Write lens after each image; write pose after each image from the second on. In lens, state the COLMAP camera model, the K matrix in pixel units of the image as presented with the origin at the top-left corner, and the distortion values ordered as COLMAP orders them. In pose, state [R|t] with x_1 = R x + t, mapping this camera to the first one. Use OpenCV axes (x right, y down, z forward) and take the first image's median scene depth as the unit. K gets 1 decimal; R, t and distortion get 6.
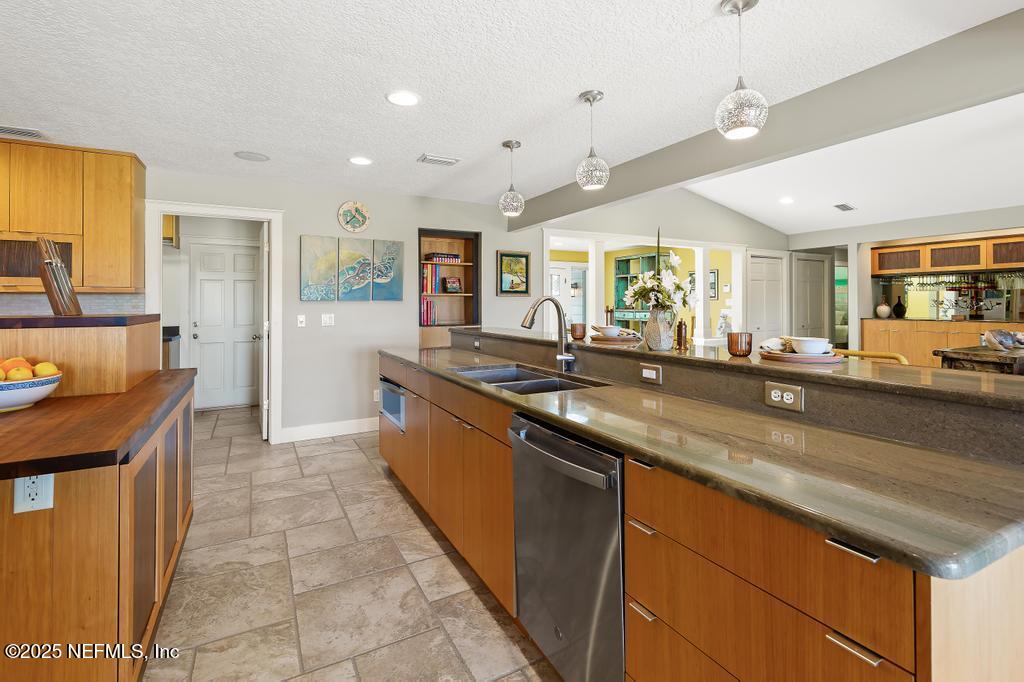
lens RADIAL K [[471.6, 0, 531.4], [0, 471.6, 300.3], [0, 0, 1]] dist [0.000728, 0.000641]
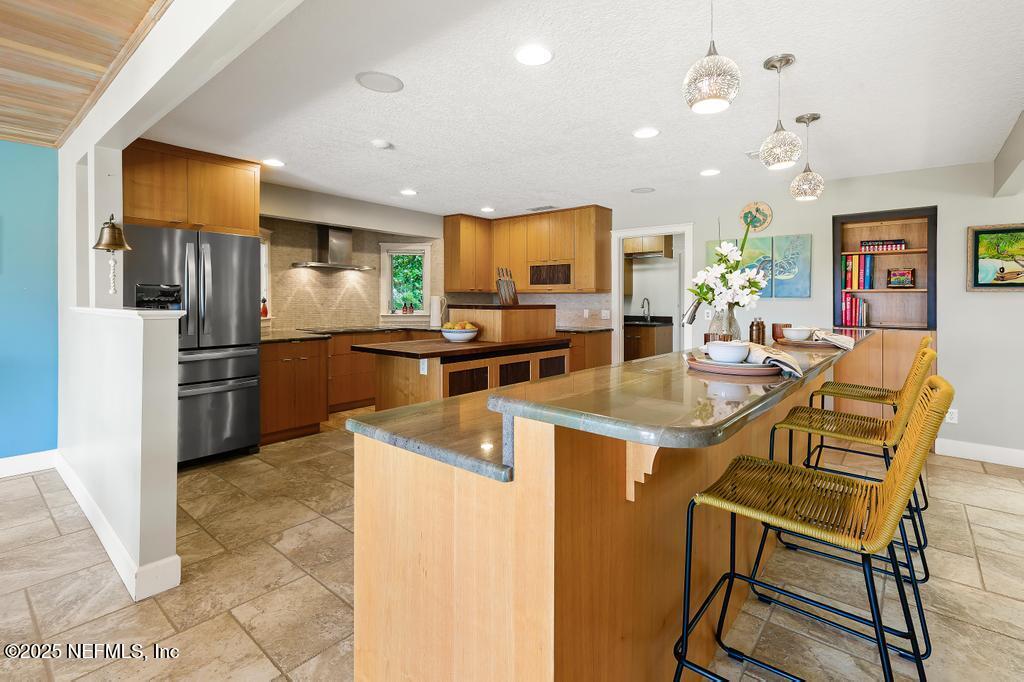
lens RADIAL K [[471.6, 0, 521.2], [0, 471.6, 303.7], [0, 0, 1]] dist [0.000728, 0.000641]
pose [[0.351019, 0.016304, -0.936226, 0.376037], [-0.000984, 0.999854, 0.017043, -0.002302], [0.936368, -0.005061, 0.350984, 0.129573]]
